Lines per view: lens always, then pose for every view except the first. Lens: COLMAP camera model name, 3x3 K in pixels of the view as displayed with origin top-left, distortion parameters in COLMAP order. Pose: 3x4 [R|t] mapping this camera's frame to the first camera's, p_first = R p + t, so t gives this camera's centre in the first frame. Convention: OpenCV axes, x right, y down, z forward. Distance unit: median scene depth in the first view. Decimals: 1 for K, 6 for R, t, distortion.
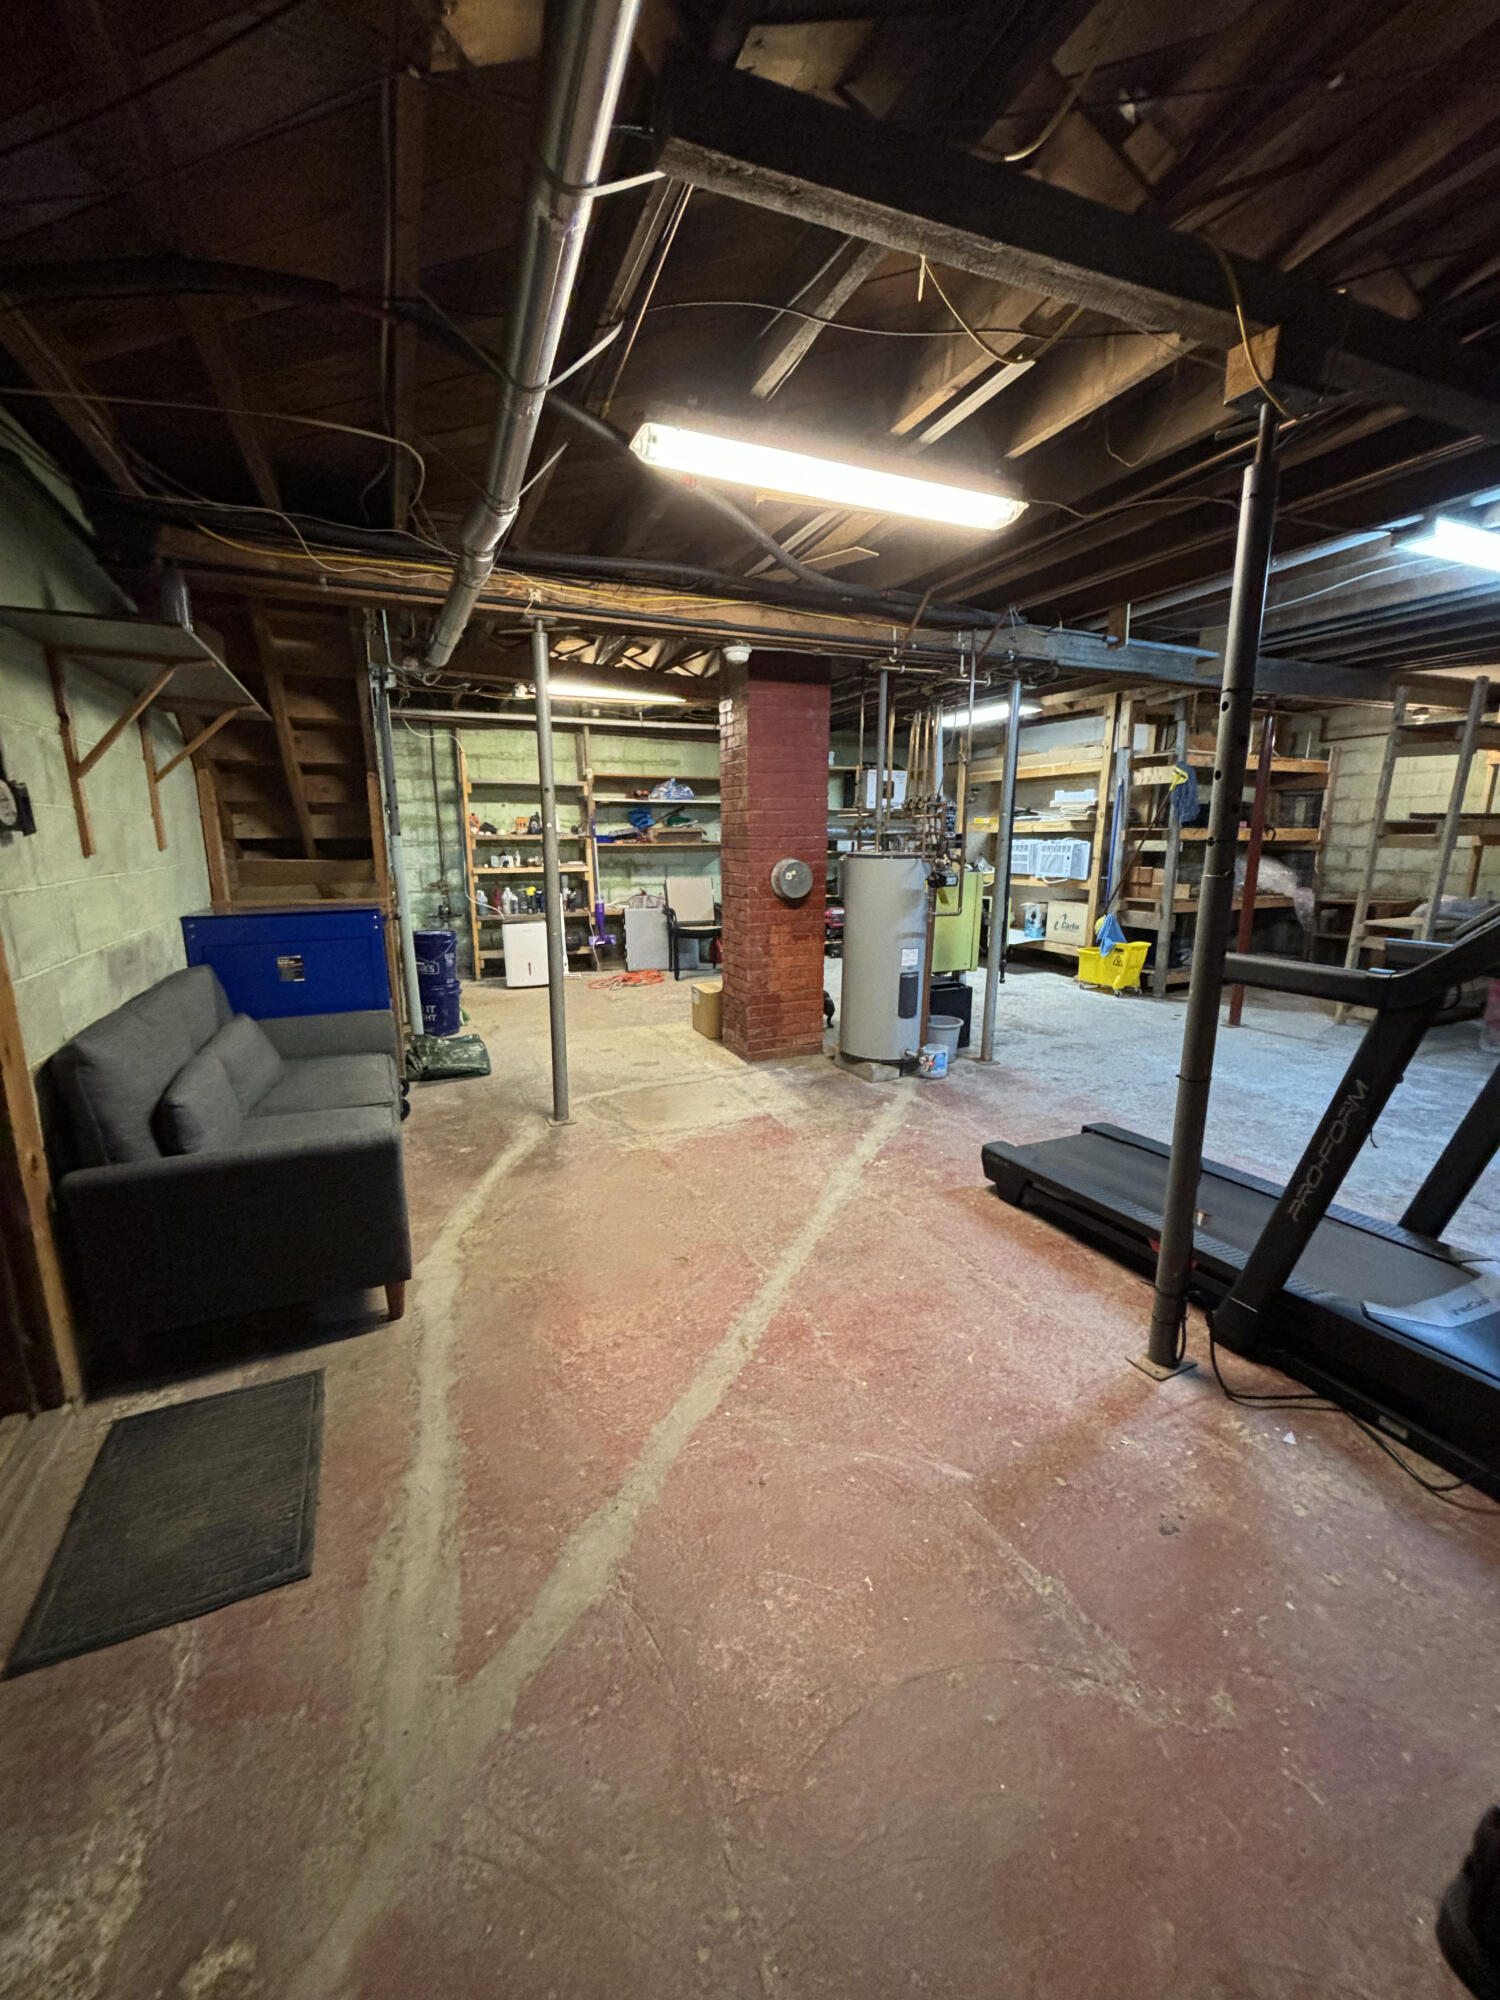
lens RADIAL K [[801.3, 0, 756.7], [0, 801.3, 1003.8], [0, 0, 1]] dist [-0.000023, 0.000051]
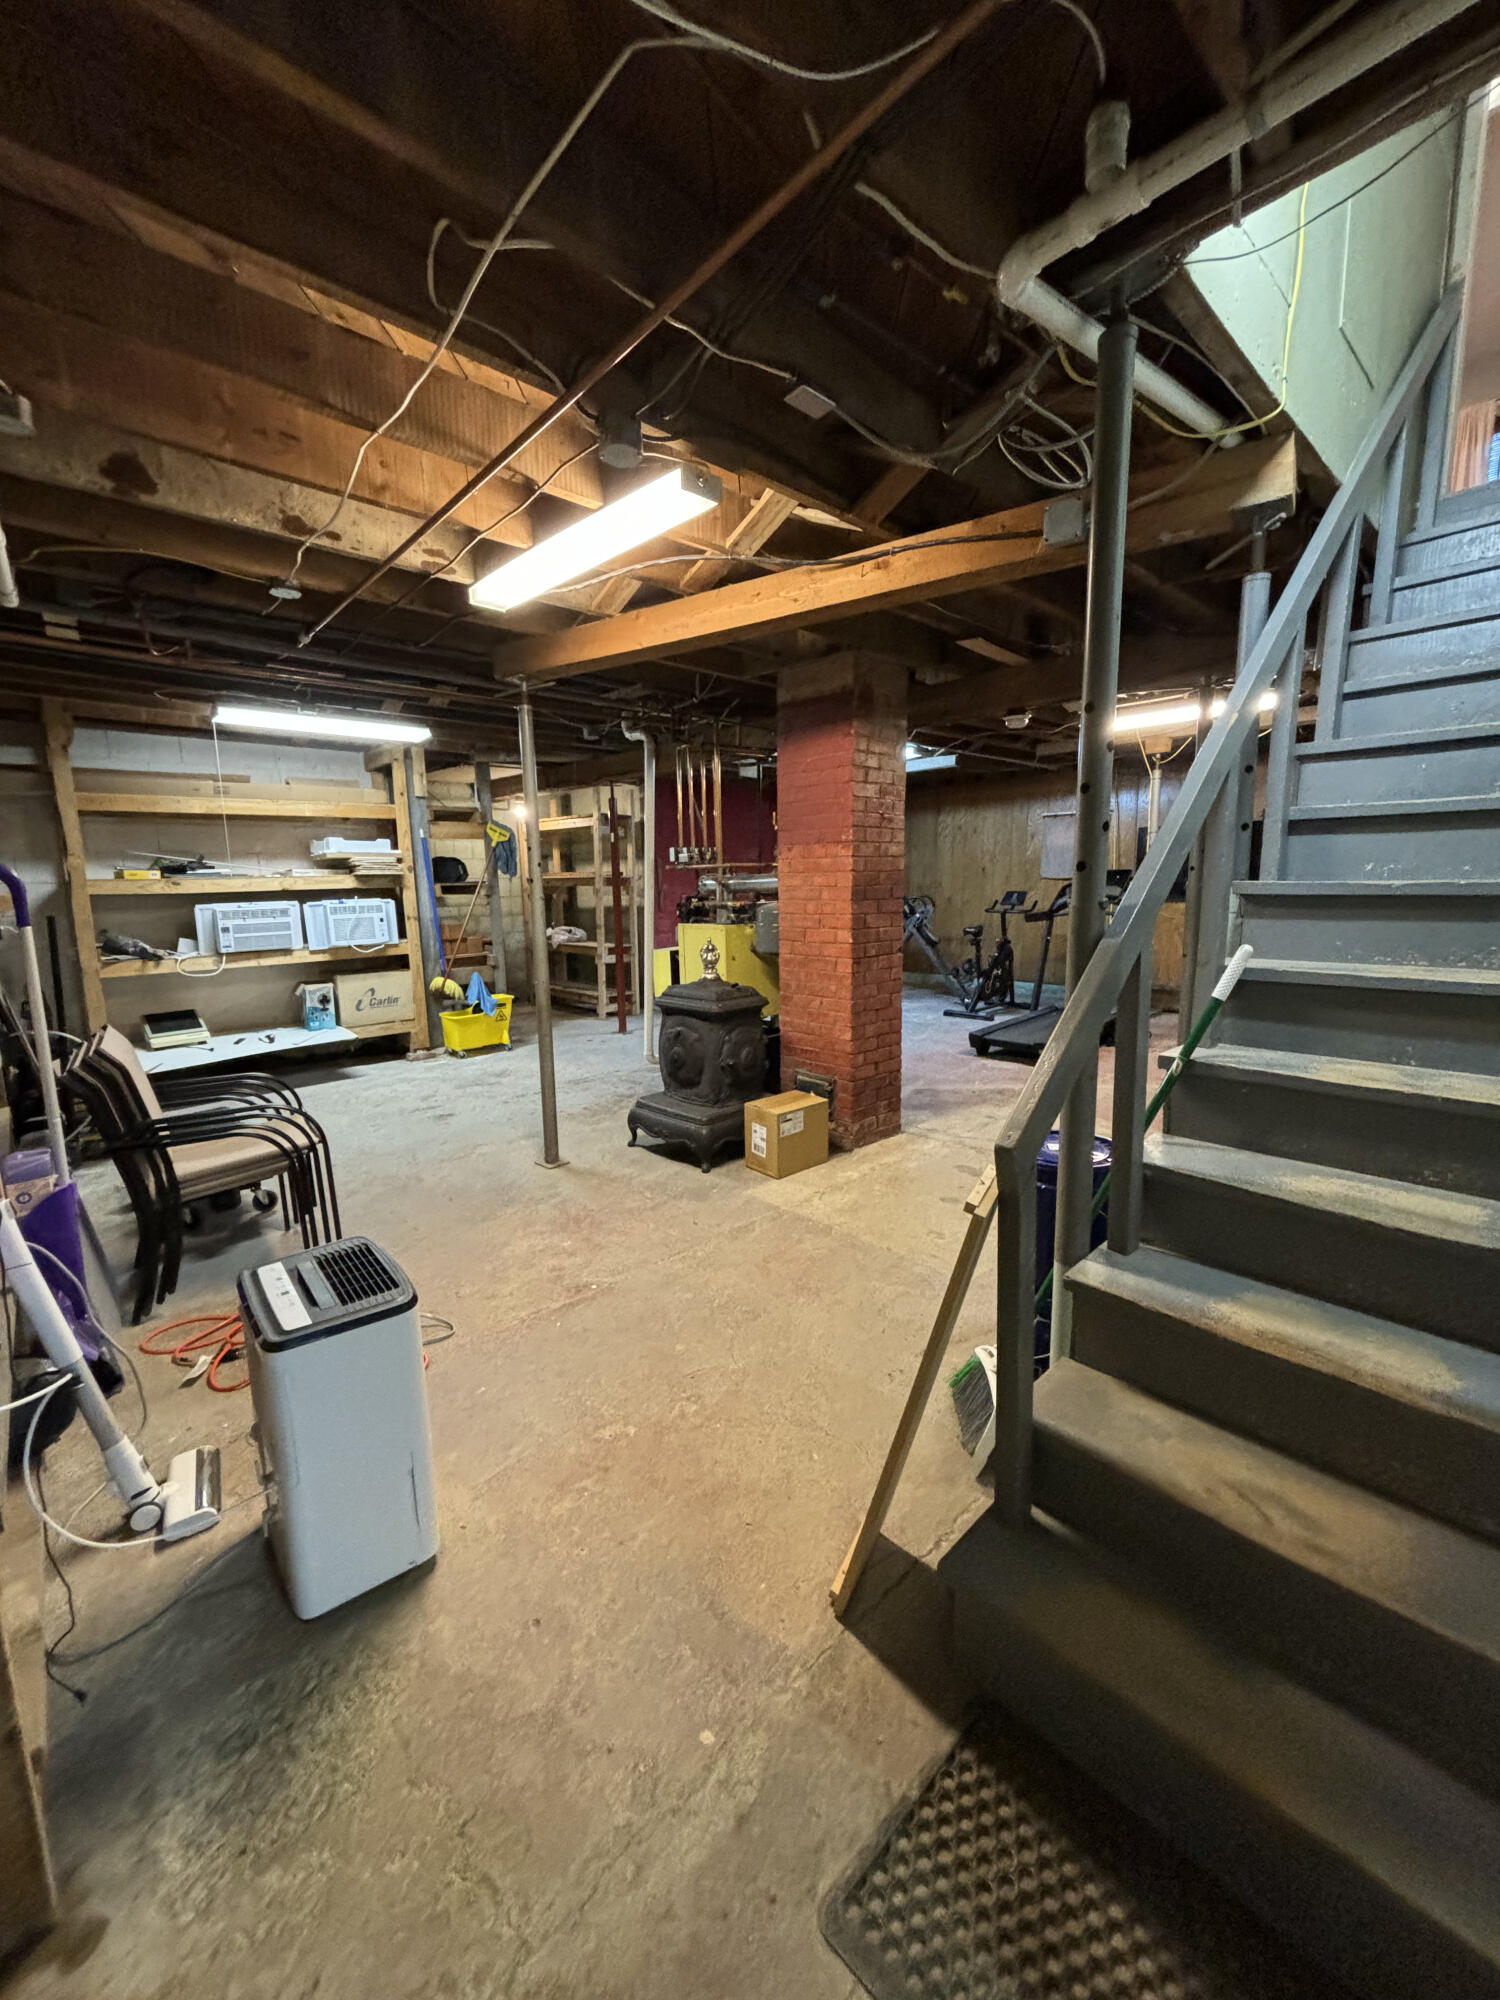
lens RADIAL K [[801.3, 0, 757.3], [0, 801.3, 1004.2], [0, 0, 1]] dist [-0.000023, 0.000051]
pose [[-0.331396, -0.134084, 0.933916, -0.677481], [0.221469, 0.951139, 0.215144, -0.253608], [-0.917131, 0.278131, -0.285508, 1.200903]]
